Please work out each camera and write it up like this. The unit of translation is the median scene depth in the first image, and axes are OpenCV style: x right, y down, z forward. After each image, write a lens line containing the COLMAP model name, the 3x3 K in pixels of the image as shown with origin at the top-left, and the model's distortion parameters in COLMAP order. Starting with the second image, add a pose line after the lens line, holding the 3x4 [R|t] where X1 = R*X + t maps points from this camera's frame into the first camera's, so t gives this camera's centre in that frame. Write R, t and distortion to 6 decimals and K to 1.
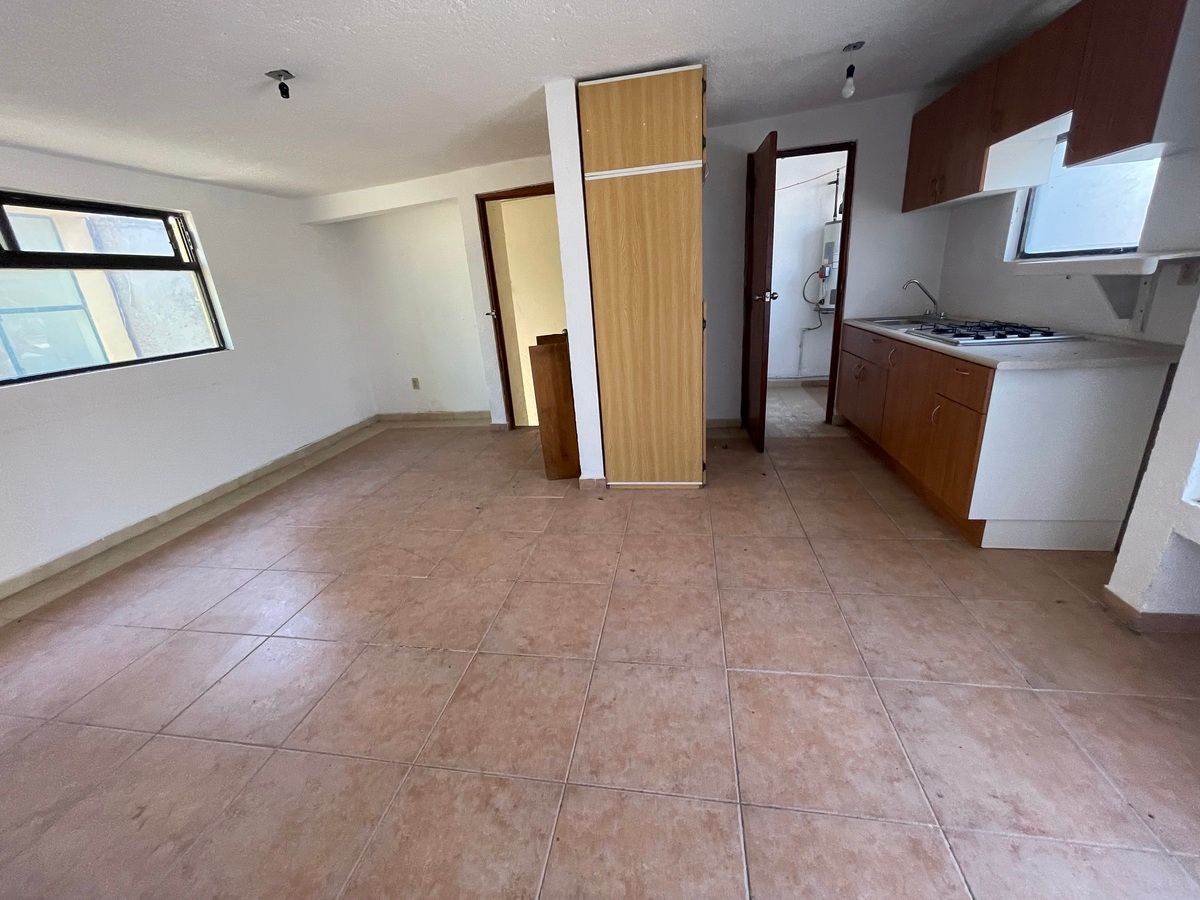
lens RADIAL K [[482.5, 0, 596.5], [0, 482.5, 450.5], [0, 0, 1]] dist [-0.006687, 0.001537]
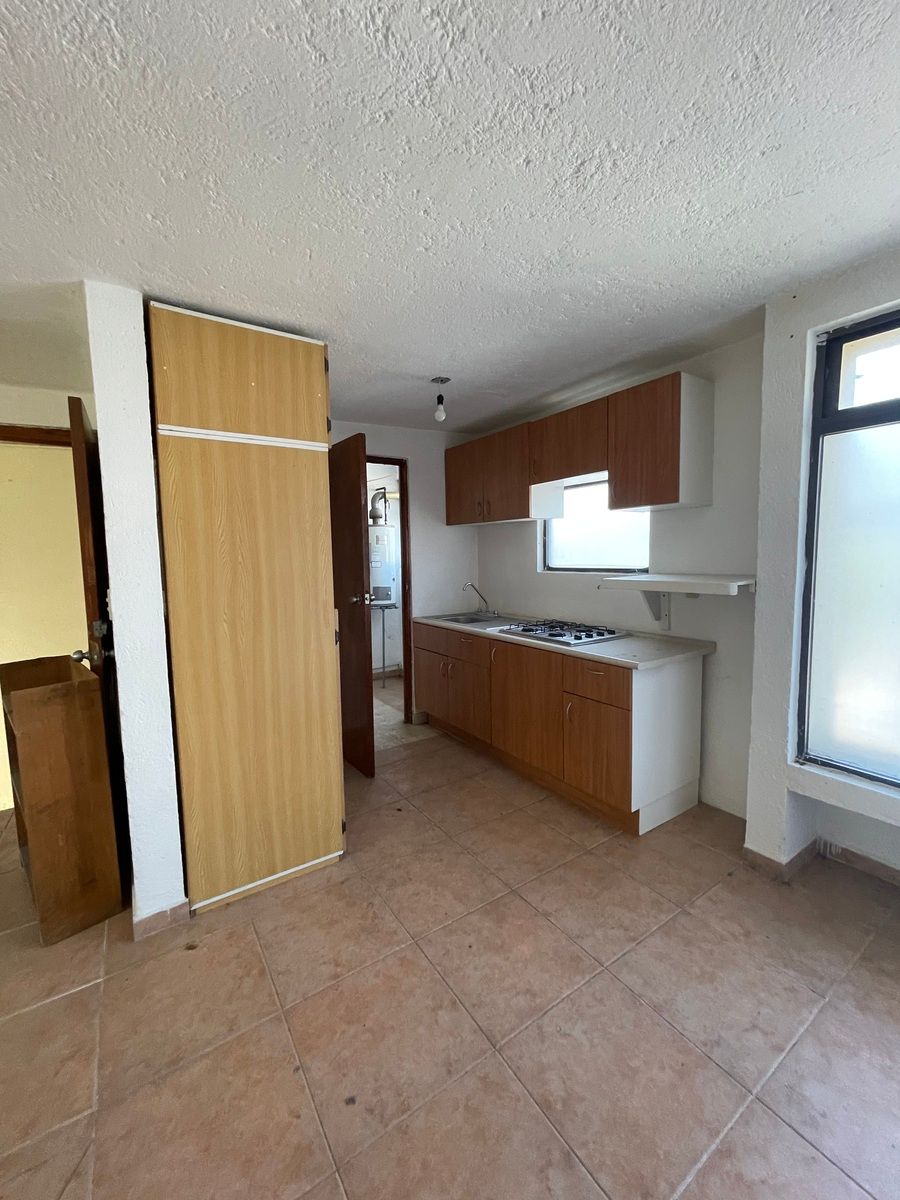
lens RADIAL K [[482.5, 0, 451.2], [0, 482.5, 598.4], [0, 0, 1]] dist [-0.006687, 0.001537]
pose [[0.720383, -0.001812, 0.693574, -0.195156], [0.192298, 0.961315, -0.197219, -0.148236], [-0.666386, 0.275446, 0.692863, 0.361377]]
